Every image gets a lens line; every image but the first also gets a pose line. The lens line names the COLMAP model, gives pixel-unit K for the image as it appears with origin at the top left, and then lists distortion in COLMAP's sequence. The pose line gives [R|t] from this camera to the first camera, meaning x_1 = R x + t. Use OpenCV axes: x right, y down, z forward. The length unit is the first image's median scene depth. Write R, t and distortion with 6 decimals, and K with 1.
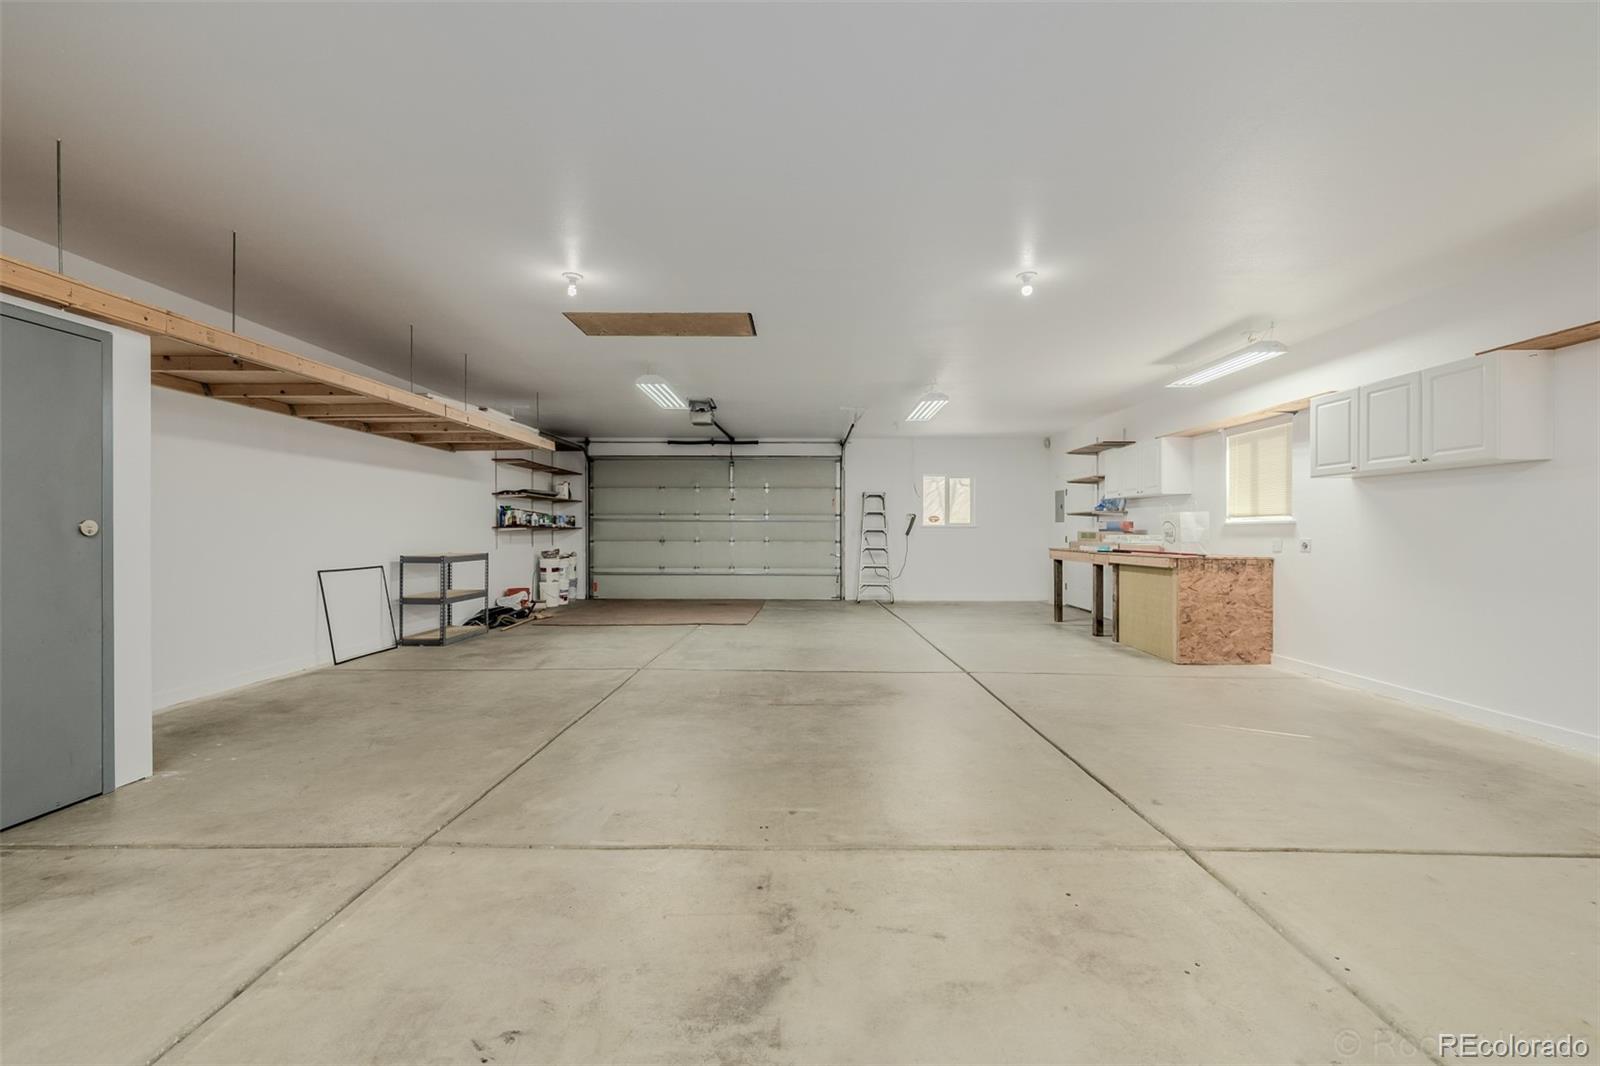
lens RADIAL K [[667.7, 0, 799.3], [0, 667.7, 534.4], [0, 0, 1]] dist [-0.002667, 0.000759]
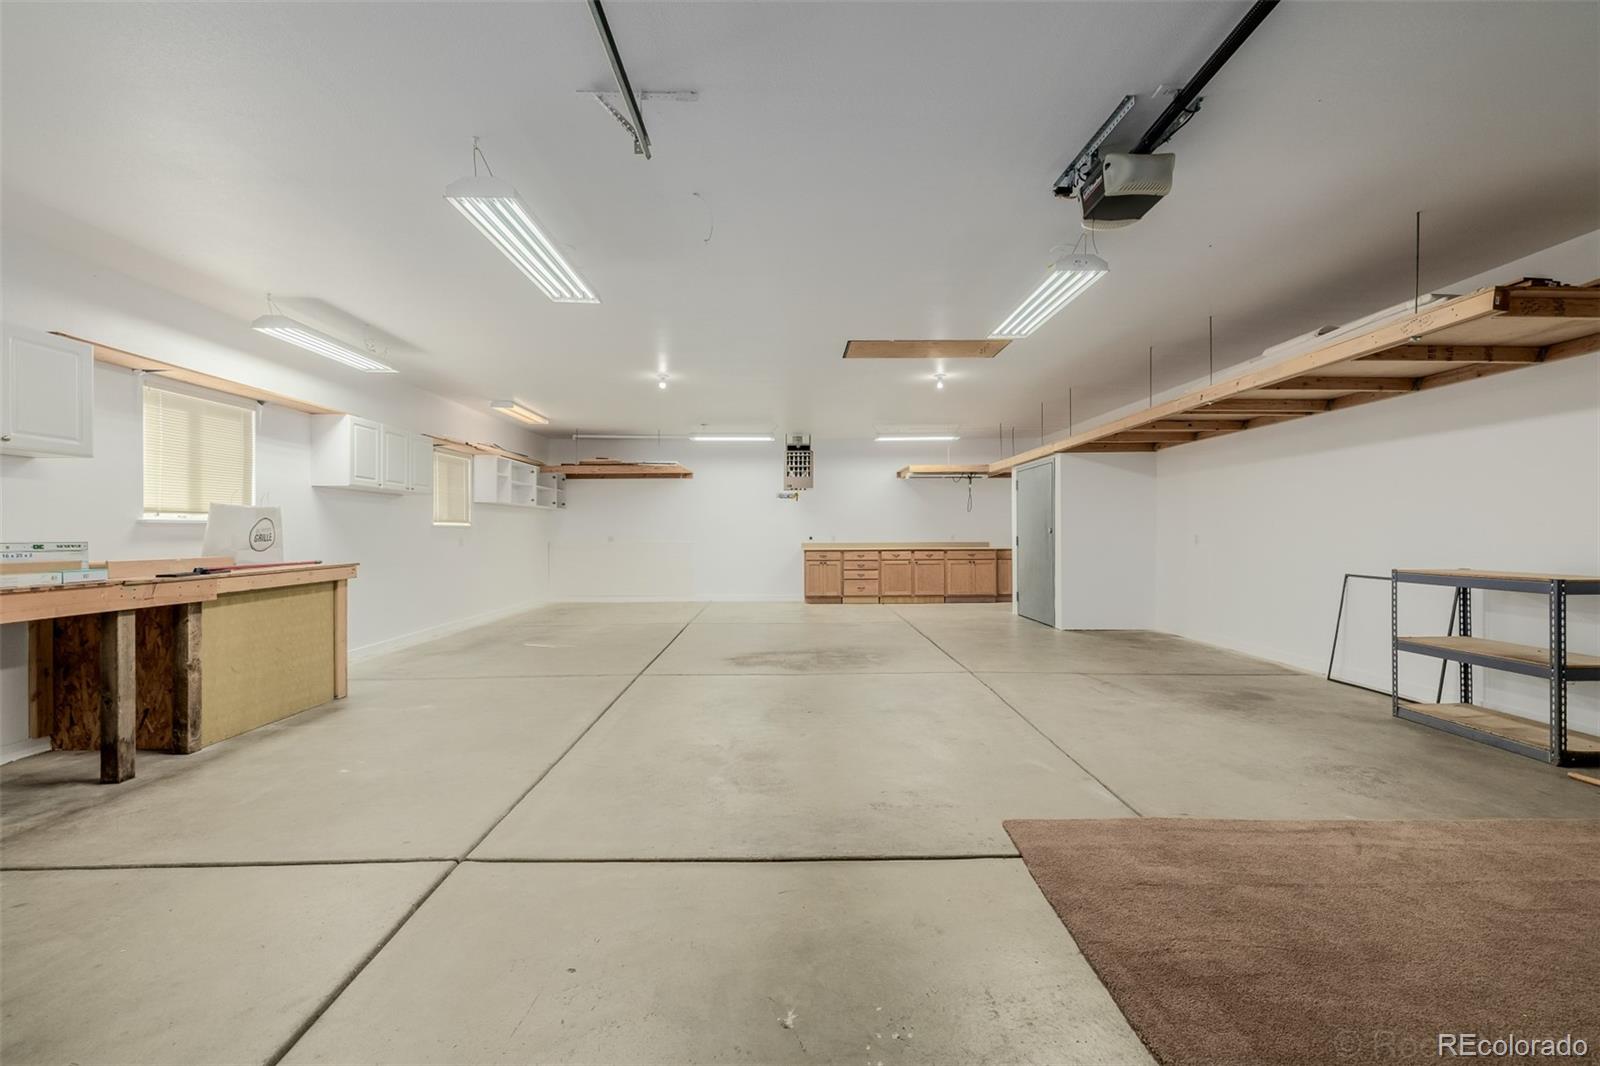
lens RADIAL K [[667.7, 0, 800.4], [0, 667.7, 532.7], [0, 0, 1]] dist [-0.002667, 0.000759]
pose [[-0.999862, 0.002575, -0.016433, 0.023163], [0.002576, 0.999997, -0.000041, -0.003462], [0.016433, -0.000084, -0.999865, 1.750328]]
